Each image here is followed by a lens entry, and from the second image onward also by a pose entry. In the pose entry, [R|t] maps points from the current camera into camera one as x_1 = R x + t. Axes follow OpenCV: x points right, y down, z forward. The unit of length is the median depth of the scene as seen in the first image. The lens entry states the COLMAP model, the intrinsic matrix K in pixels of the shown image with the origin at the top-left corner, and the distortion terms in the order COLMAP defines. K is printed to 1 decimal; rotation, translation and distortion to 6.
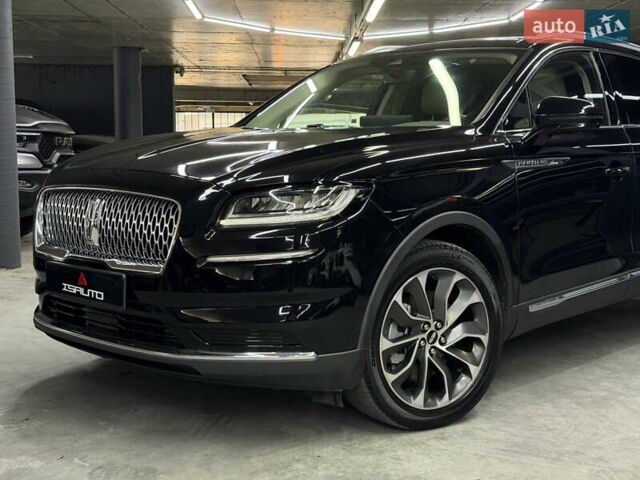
lens RADIAL K [[881.0, 0, 320.0], [0, 881.0, 240.0], [0, 0, 1]] dist [0.155376, -0.072948]
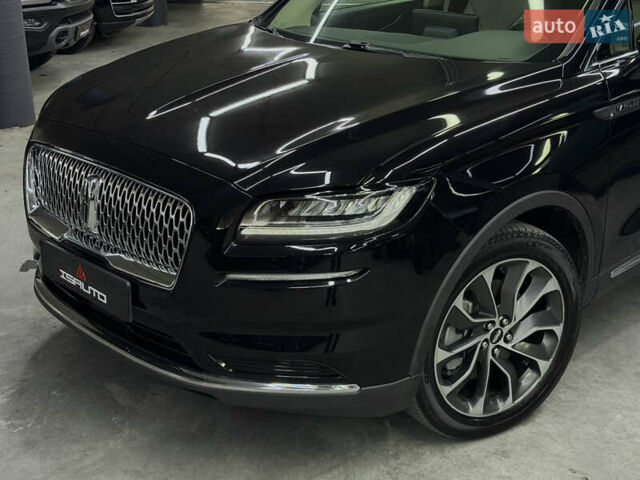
lens RADIAL K [[881.0, 0, 320.0], [0, 881.0, 240.0], [0, 0, 1]] dist [0.155376, -0.072948]
pose [[0.999193, 0.009453, -0.039036, -0.009091], [0.000788, 0.967108, 0.254366, -0.196092], [0.040157, -0.254192, 0.966320, 0.201287]]
